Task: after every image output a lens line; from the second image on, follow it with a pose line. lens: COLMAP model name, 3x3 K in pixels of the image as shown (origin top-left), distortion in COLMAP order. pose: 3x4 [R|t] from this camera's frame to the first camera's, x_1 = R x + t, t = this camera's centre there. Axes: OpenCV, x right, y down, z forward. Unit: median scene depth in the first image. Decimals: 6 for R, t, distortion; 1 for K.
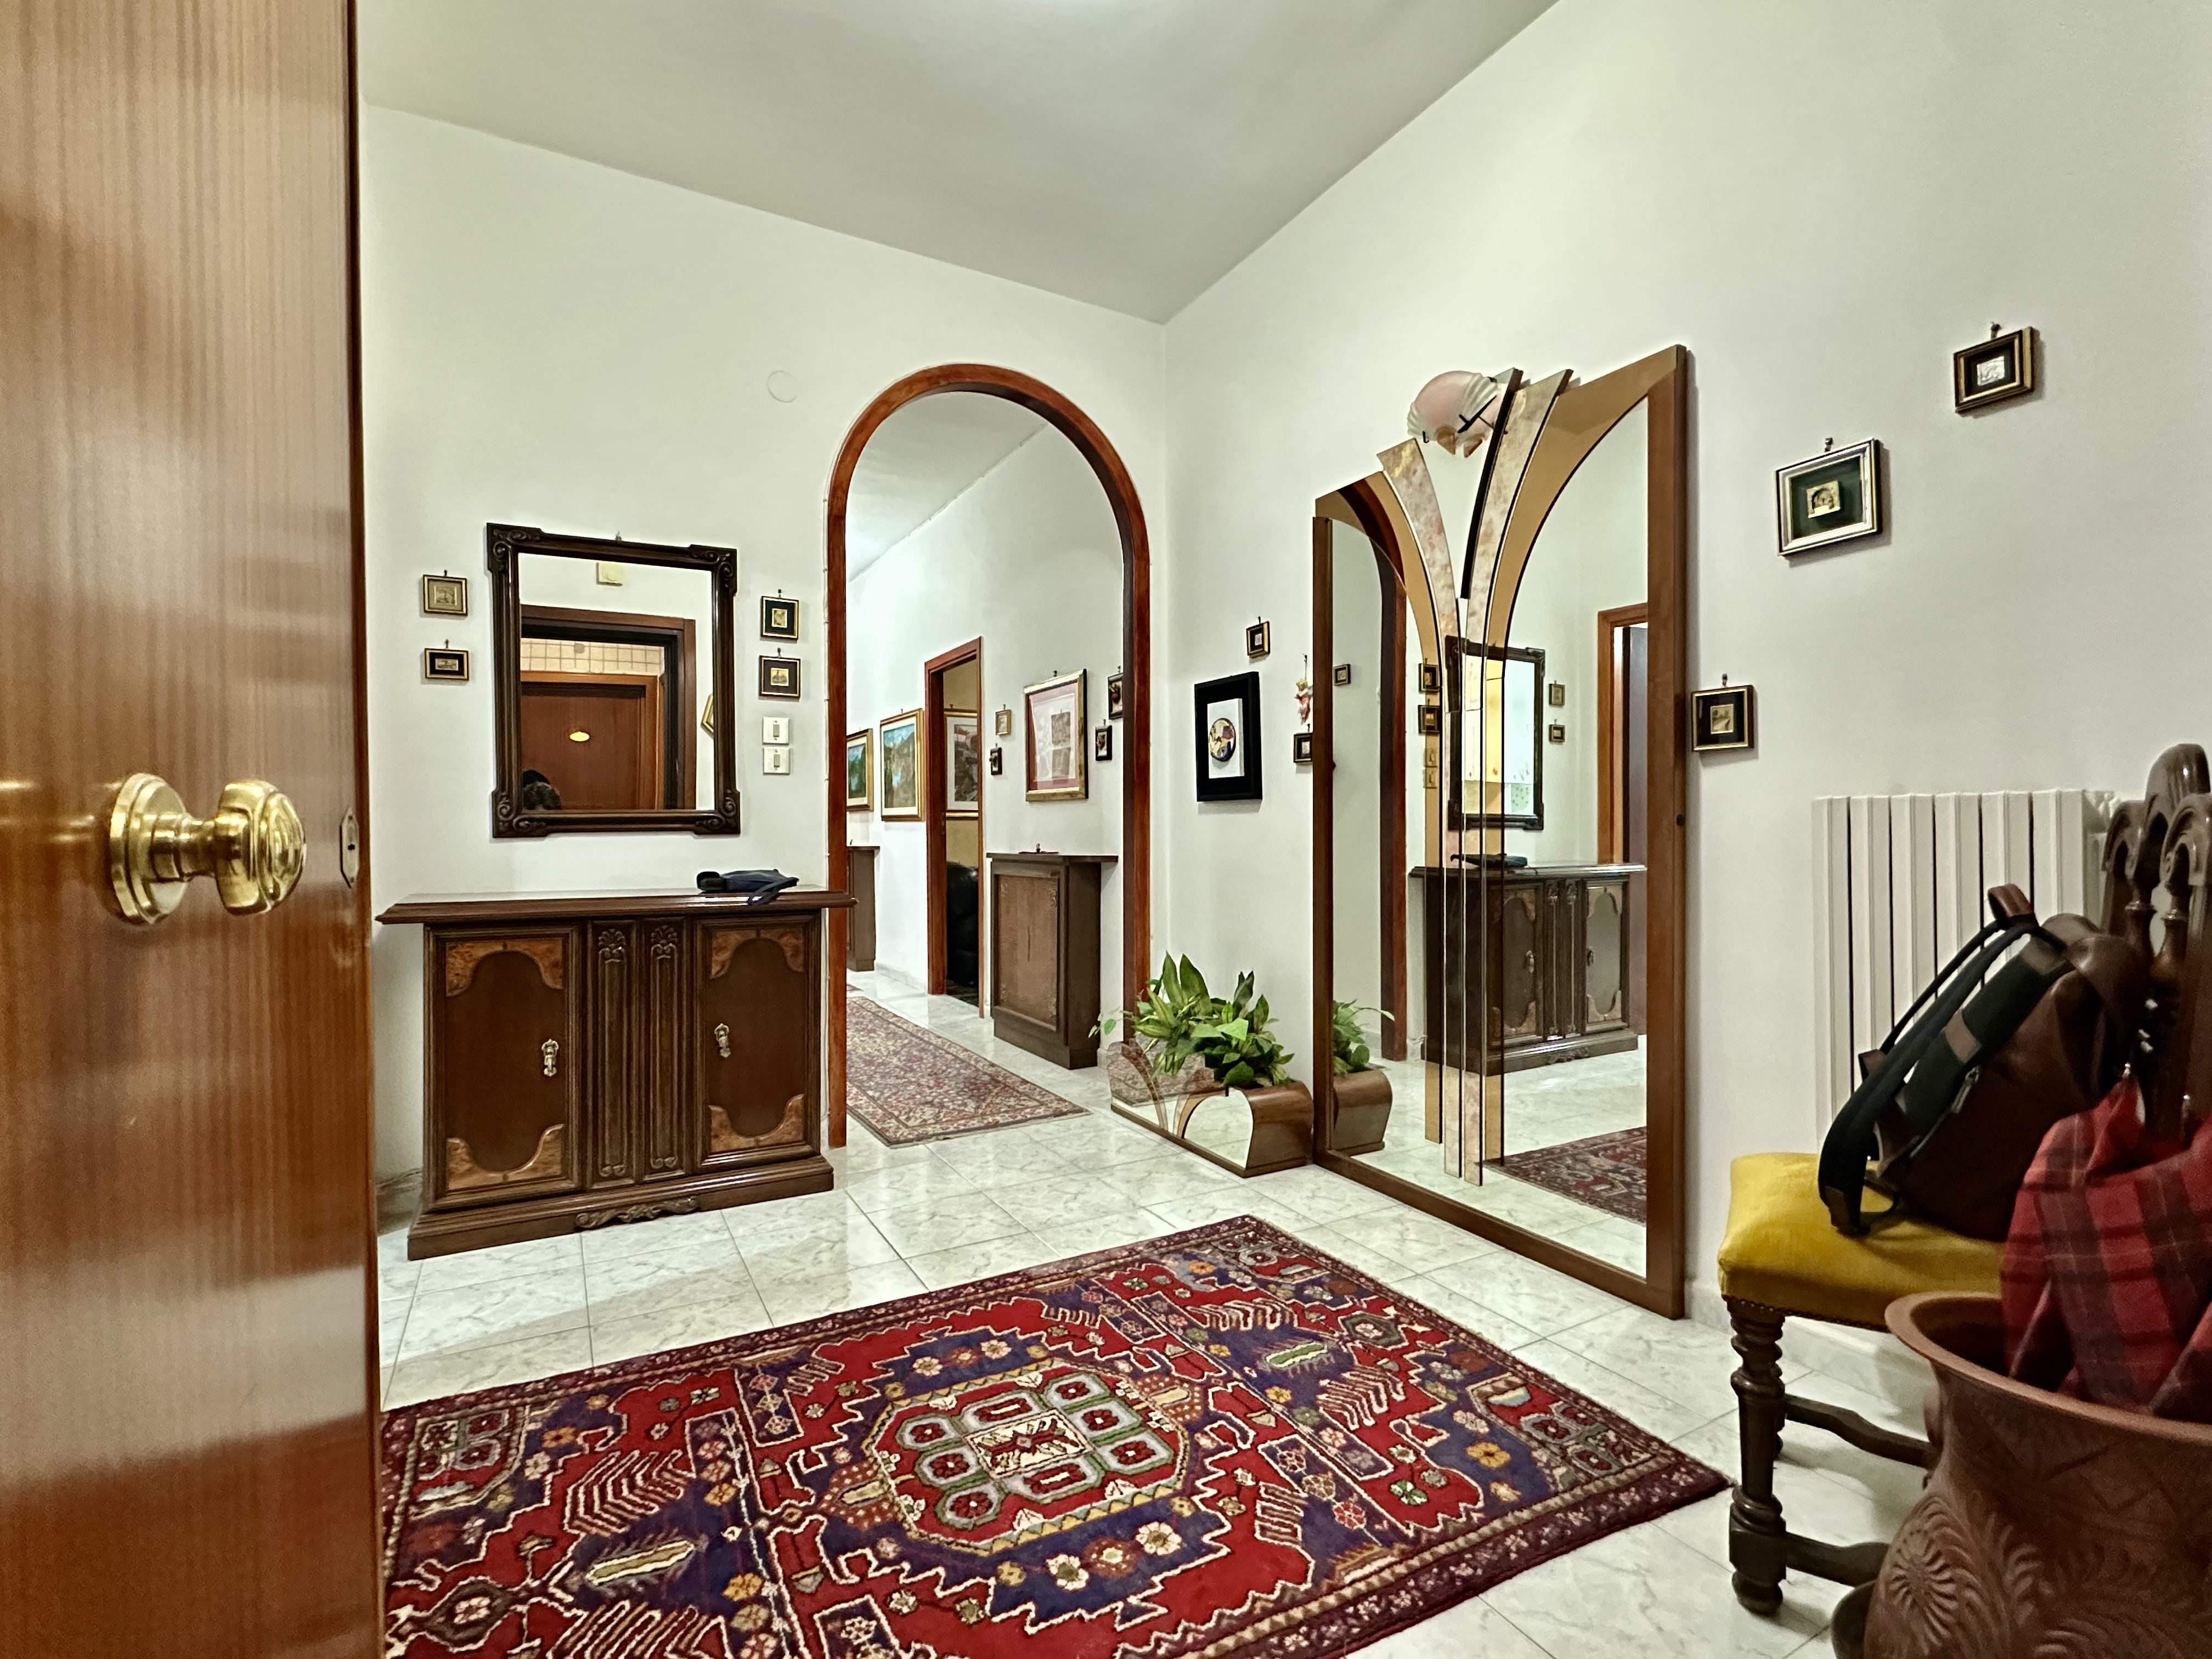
lens RADIAL K [[1019.8, 0, 1102.6], [0, 1019.8, 834.0], [0, 0, 1]] dist [-0.003021, 0.000369]
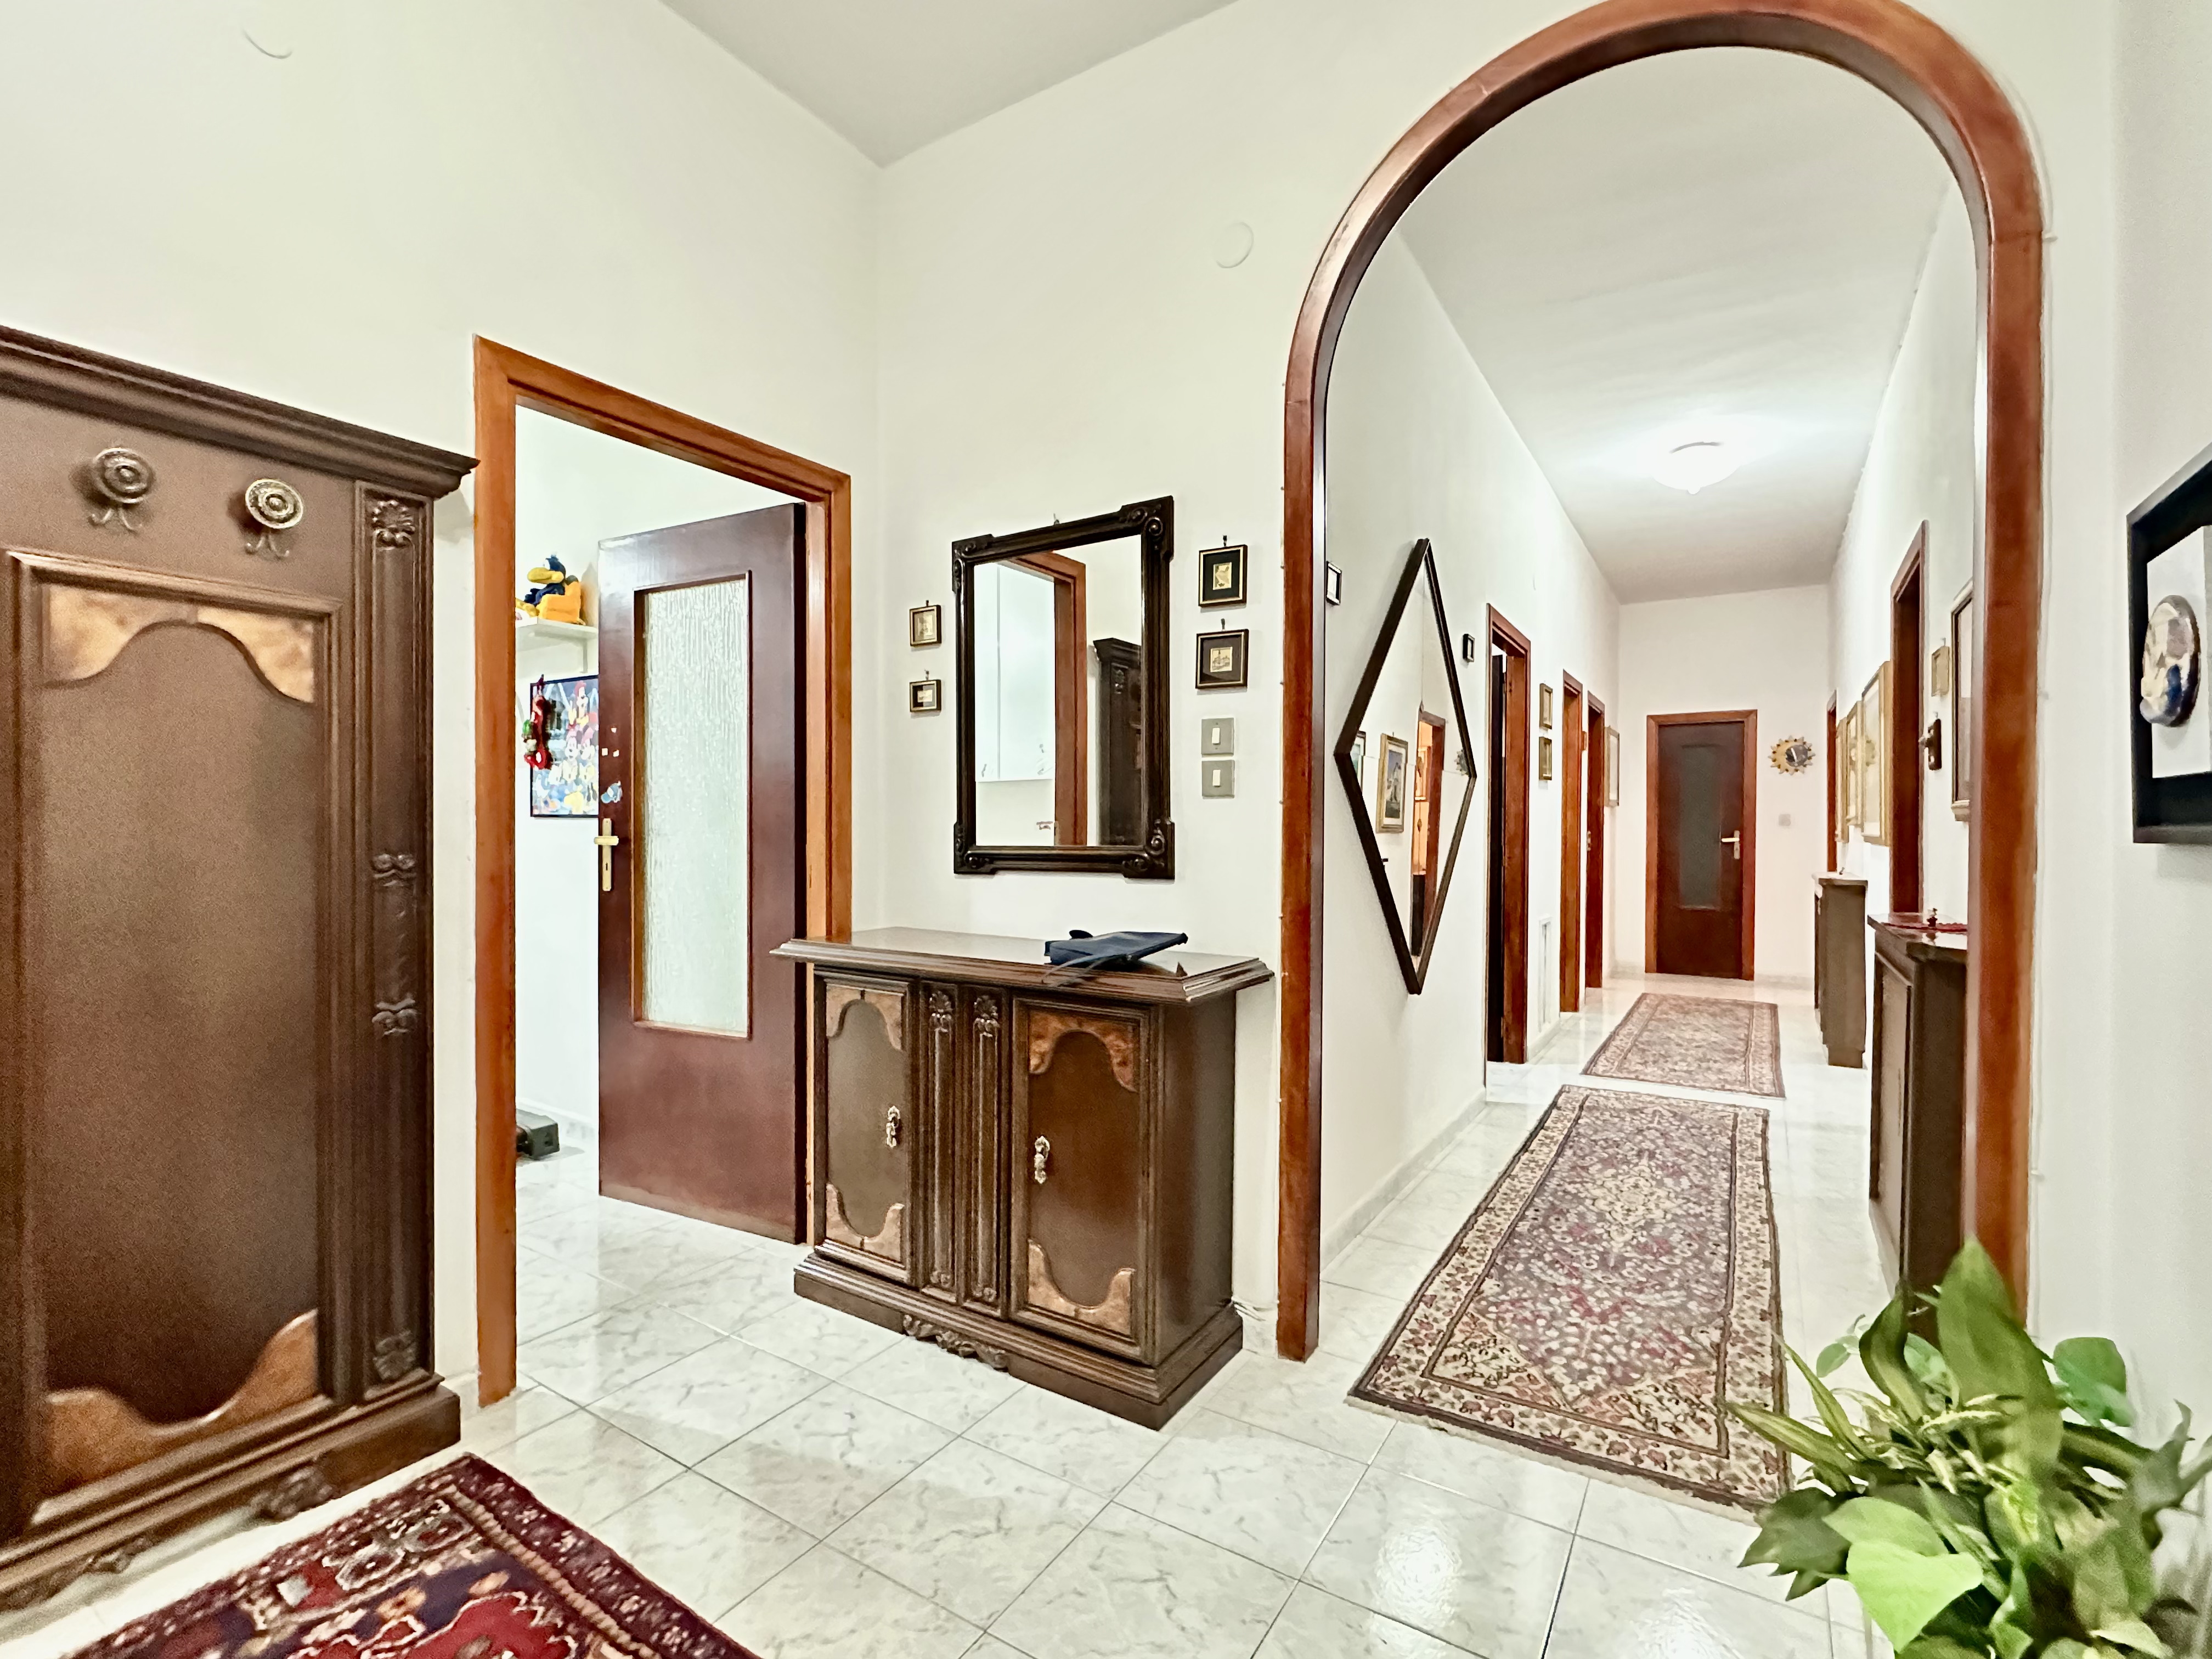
lens RADIAL K [[1019.8, 0, 1106.6], [0, 1019.8, 830.1], [0, 0, 1]] dist [-0.003021, 0.000369]
pose [[0.481766, 0.012730, -0.876207, 0.265469], [-0.014876, 0.999869, 0.006348, -0.039363], [0.876174, 0.009976, 0.481892, 0.591922]]
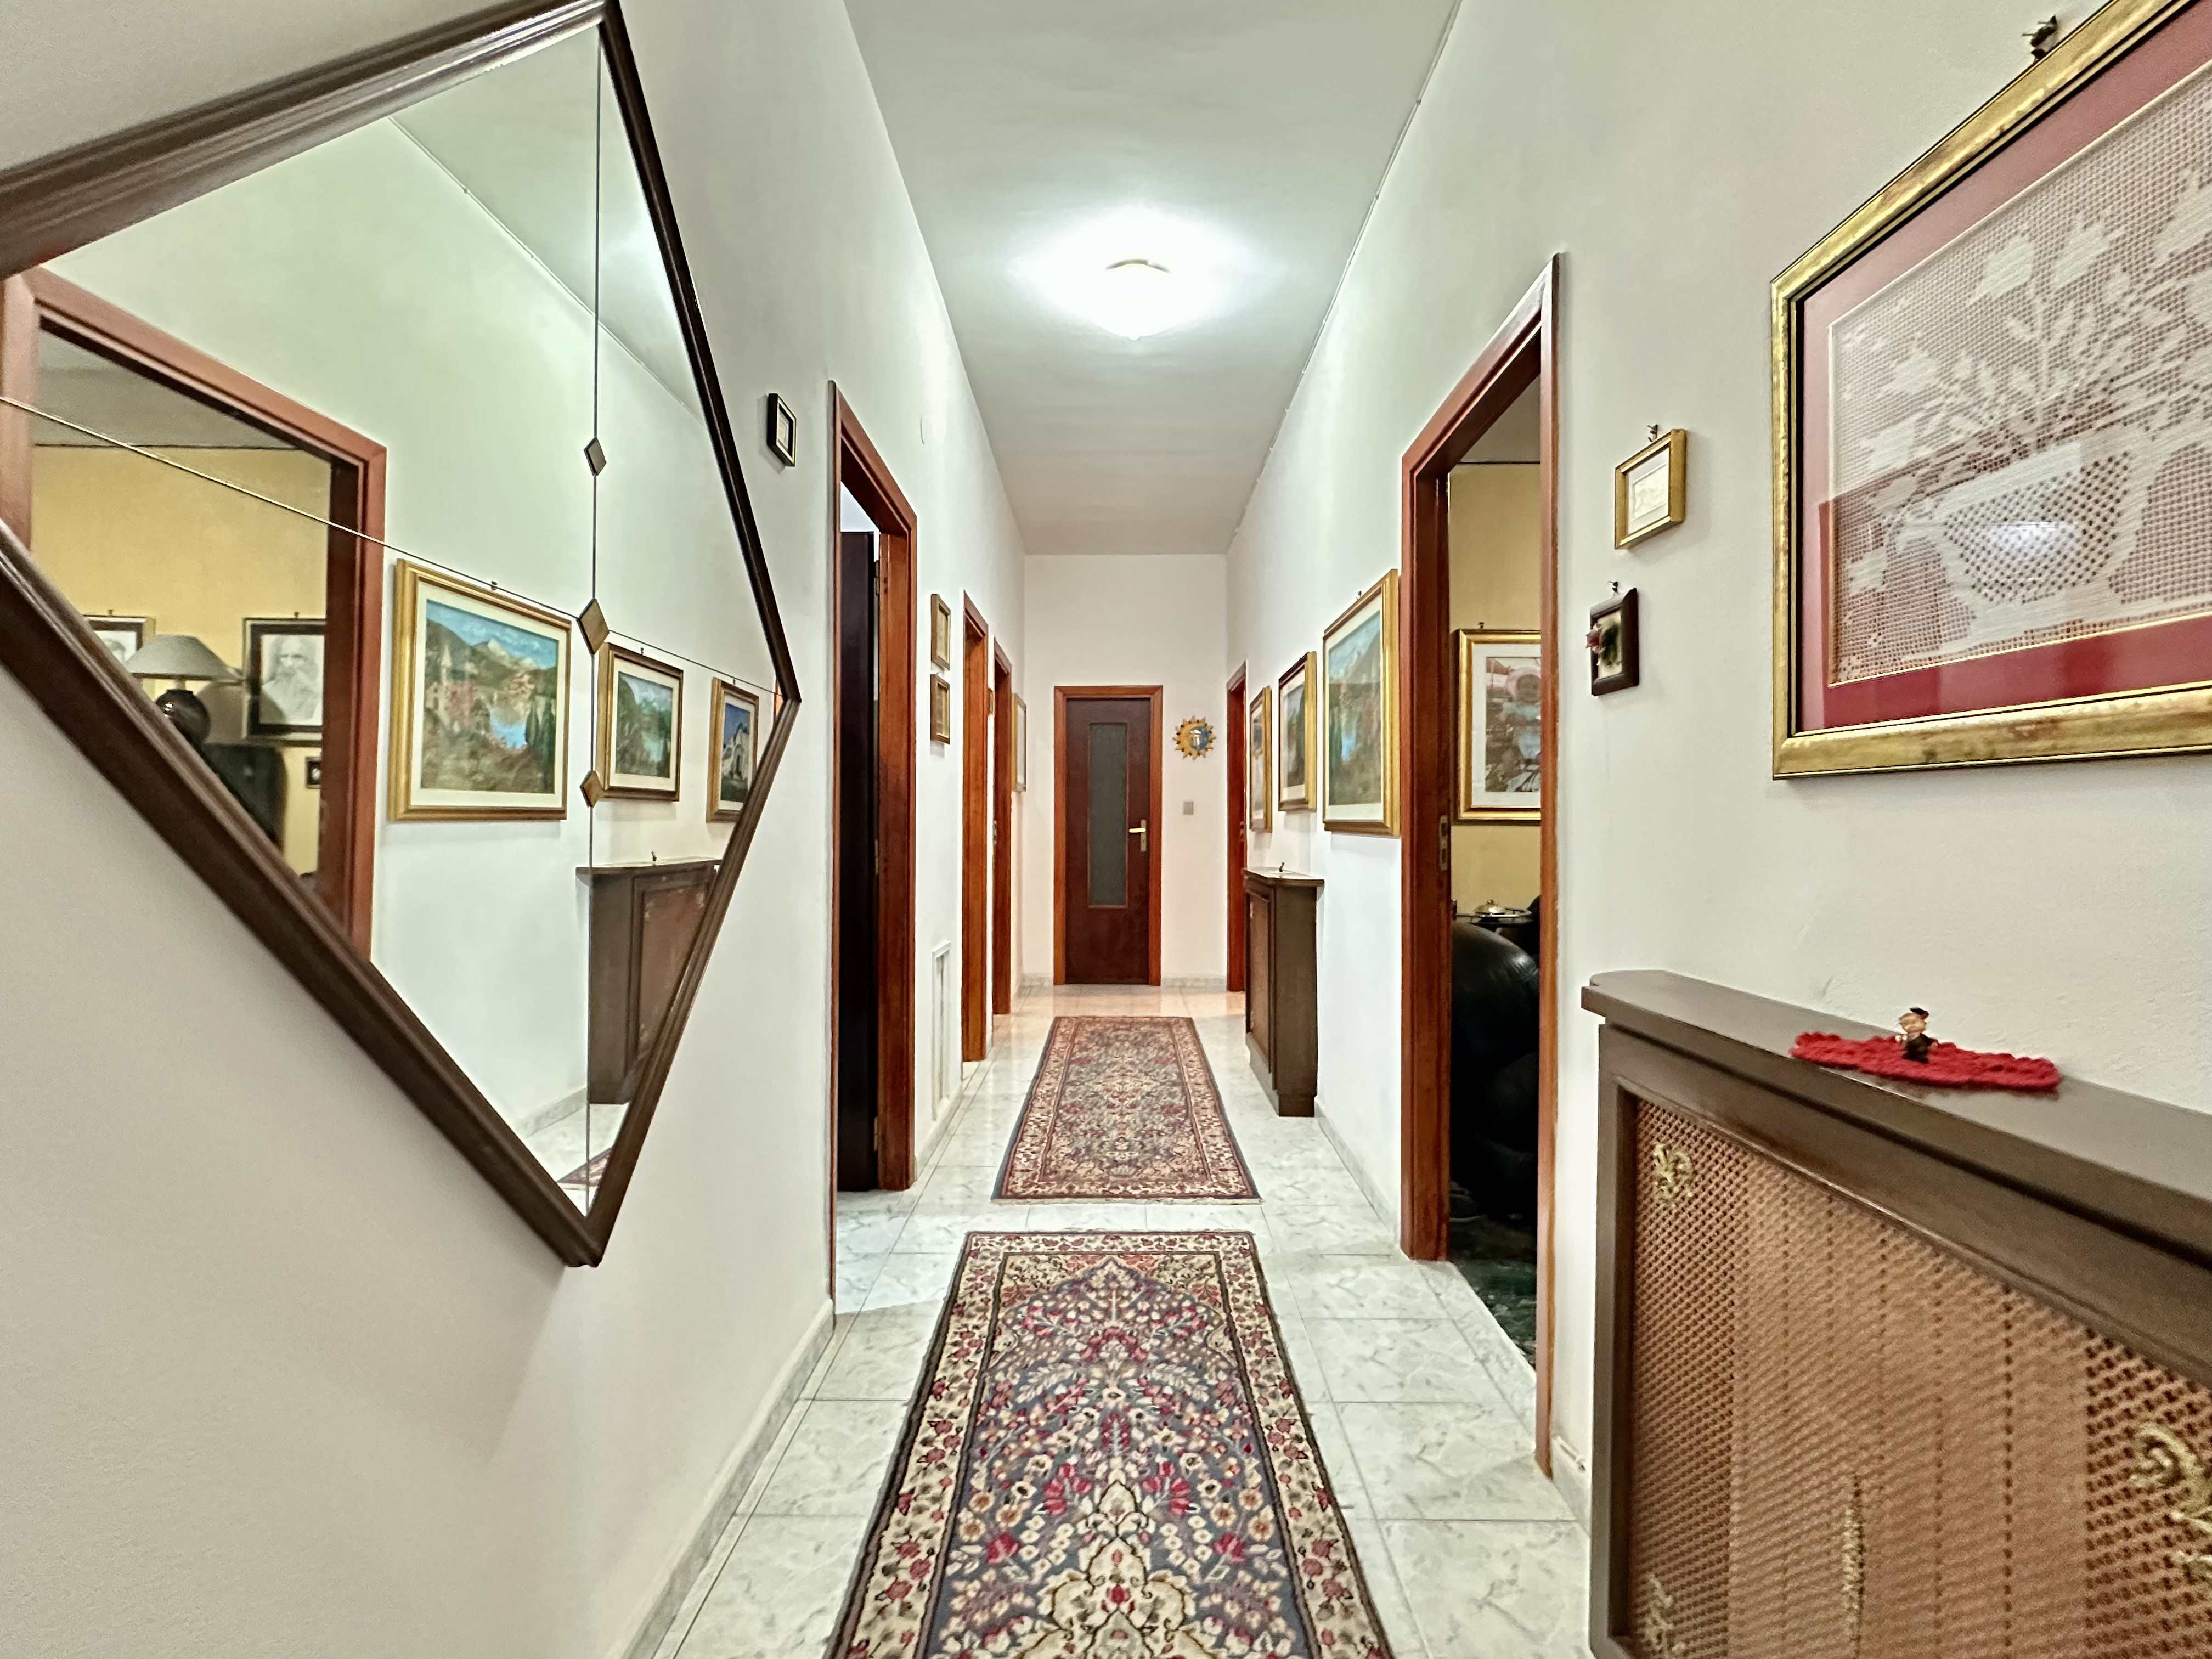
lens RADIAL K [[1019.8, 0, 1099.2], [0, 1019.8, 827.1], [0, 0, 1]] dist [-0.003021, 0.000369]
pose [[0.869759, 0.010448, -0.493367, -0.147927], [-0.010986, 0.999938, 0.001807, -0.032329], [0.493355, 0.003848, 0.869820, 1.139618]]
